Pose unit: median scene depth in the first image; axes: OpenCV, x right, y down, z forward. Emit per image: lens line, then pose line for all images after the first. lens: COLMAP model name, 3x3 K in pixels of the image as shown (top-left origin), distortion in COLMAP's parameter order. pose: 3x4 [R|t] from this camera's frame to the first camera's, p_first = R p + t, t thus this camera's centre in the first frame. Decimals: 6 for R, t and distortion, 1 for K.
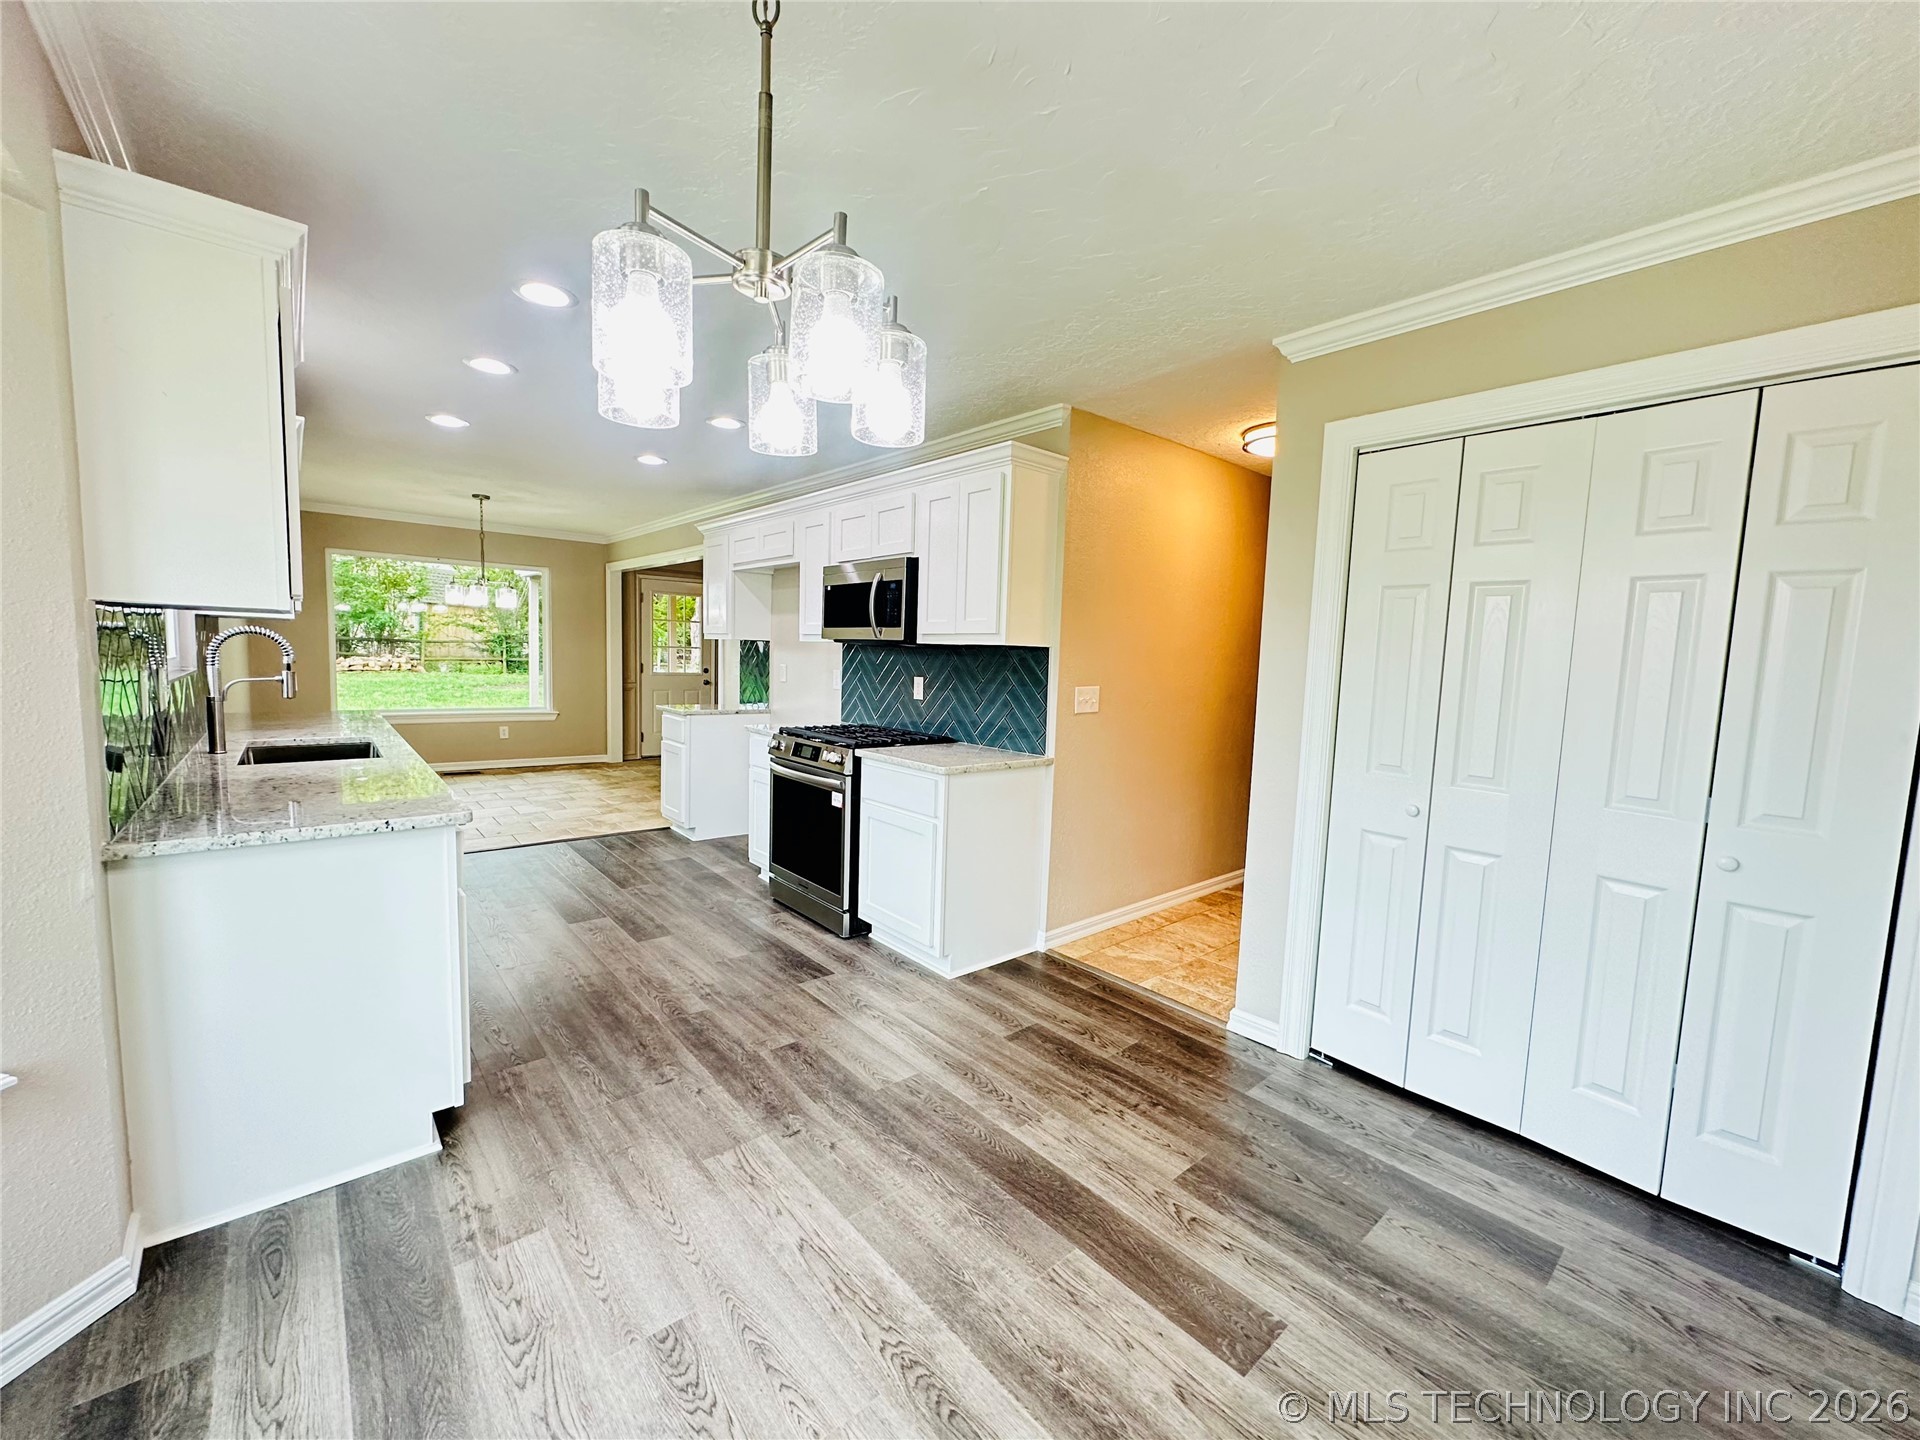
lens RADIAL K [[763.9, 0, 960.0], [0, 763.9, 720.0], [0, 0, 1]] dist [-0.000673, 0.000601]
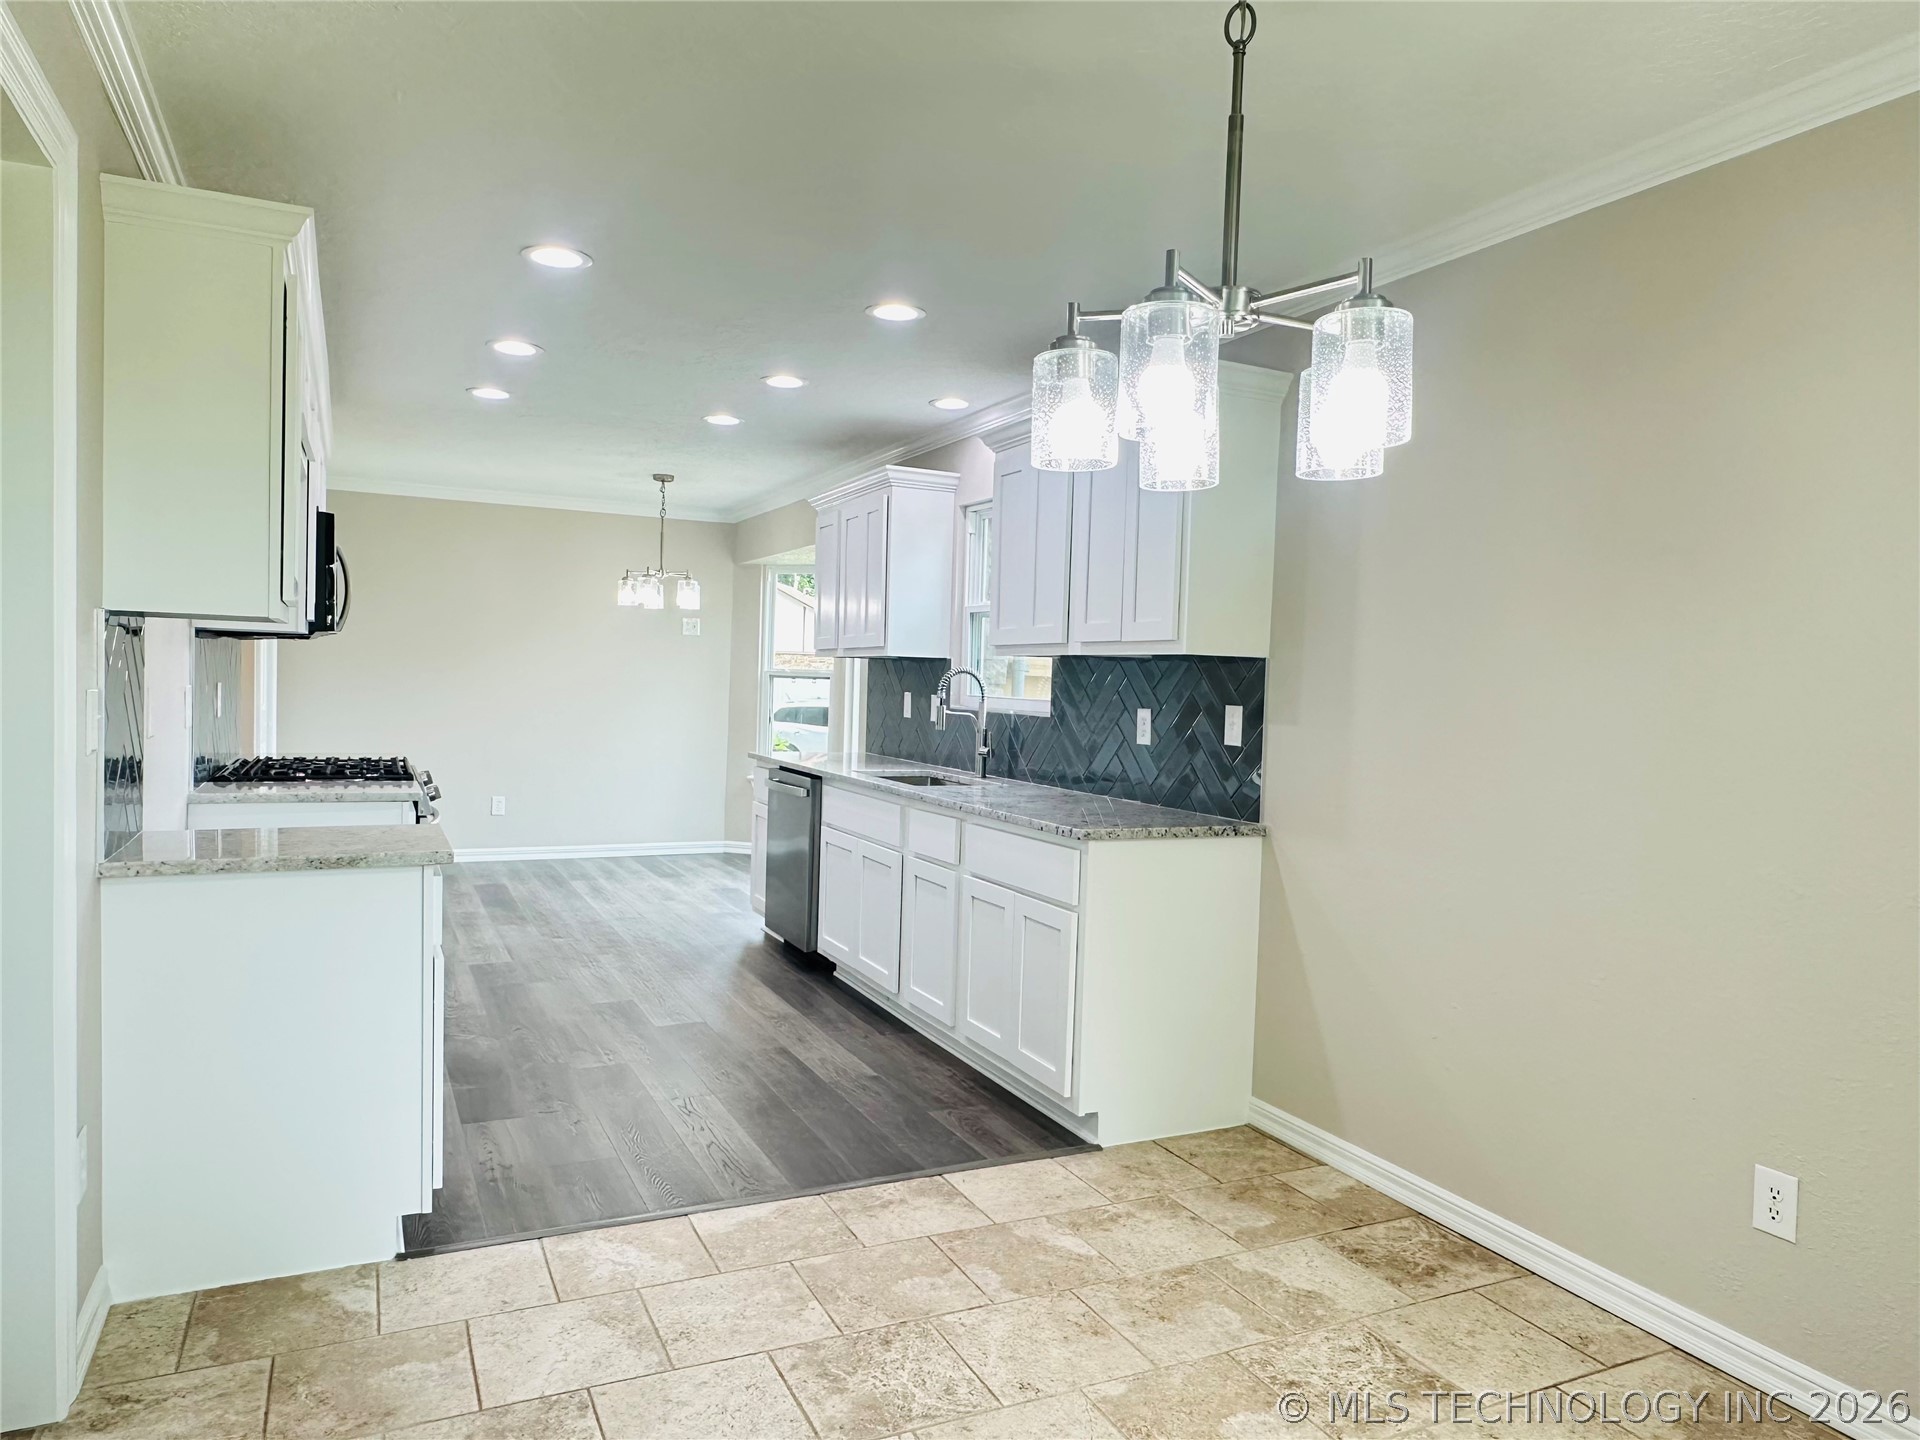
lens RADIAL K [[1244.1, 0, 950.4], [0, 1244.1, 729.9], [0, 0, 1]] dist [0.002098, 0.000600]
pose [[-0.962165, -0.074309, 0.262138, -0.988027], [-0.039888, 0.990142, 0.134270, -0.194344], [-0.269532, 0.118734, -0.955644, 1.956809]]
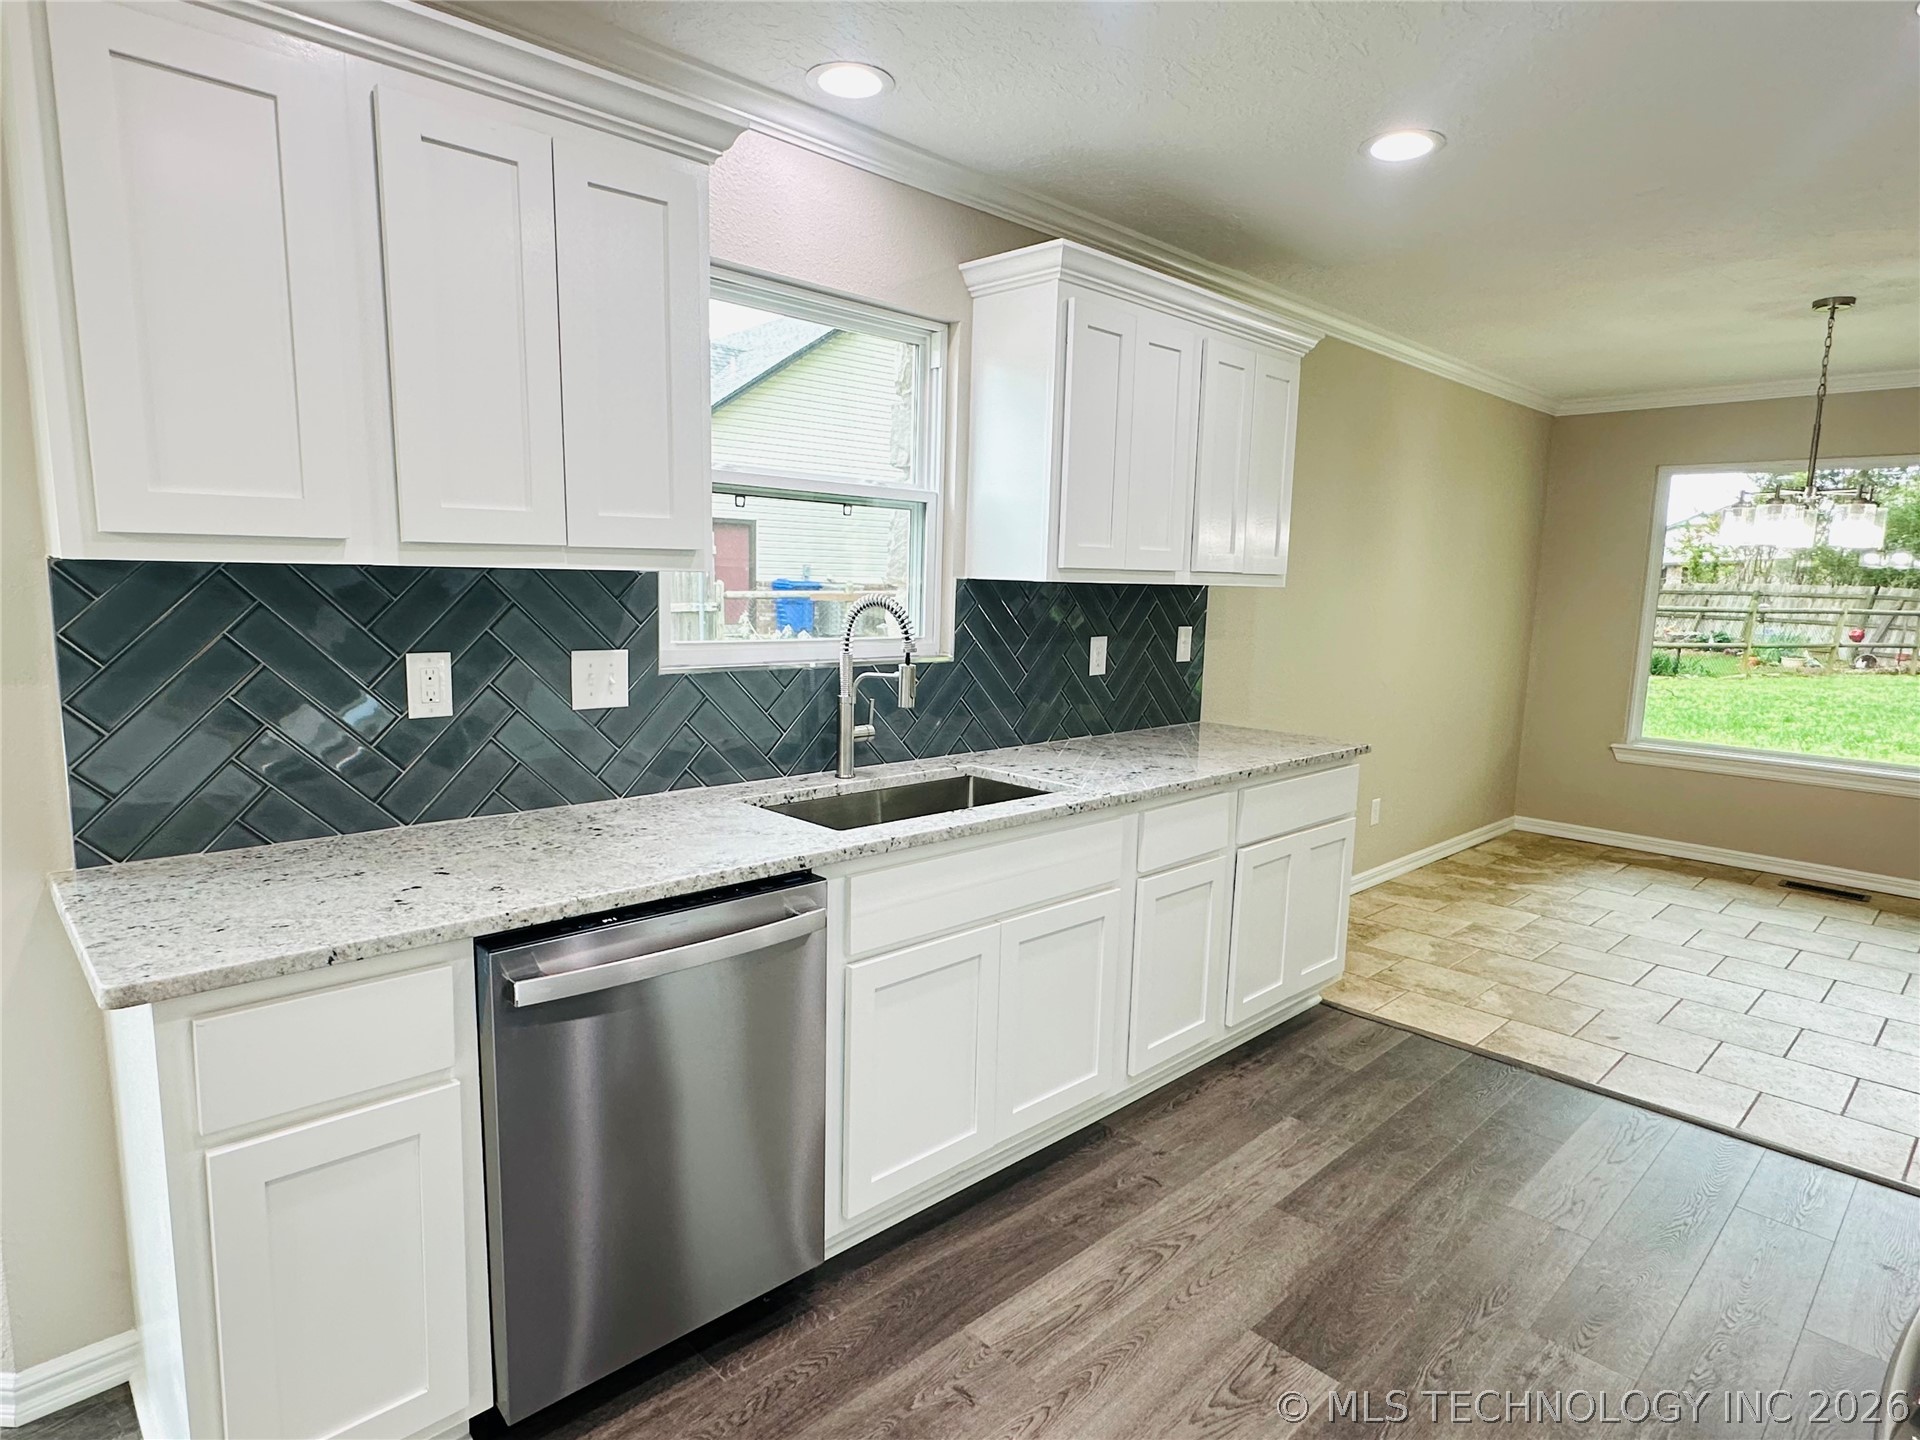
lens RADIAL K [[1079.4, 0, 955.4], [0, 1079.4, 731.9], [0, 0, 1]] dist [-0.001852, 0.001186]
pose [[0.055882, 0.110898, -0.992259, 0.001718], [-0.113698, 0.988054, 0.104025, -0.076249], [0.991943, 0.107005, 0.067823, 0.717836]]
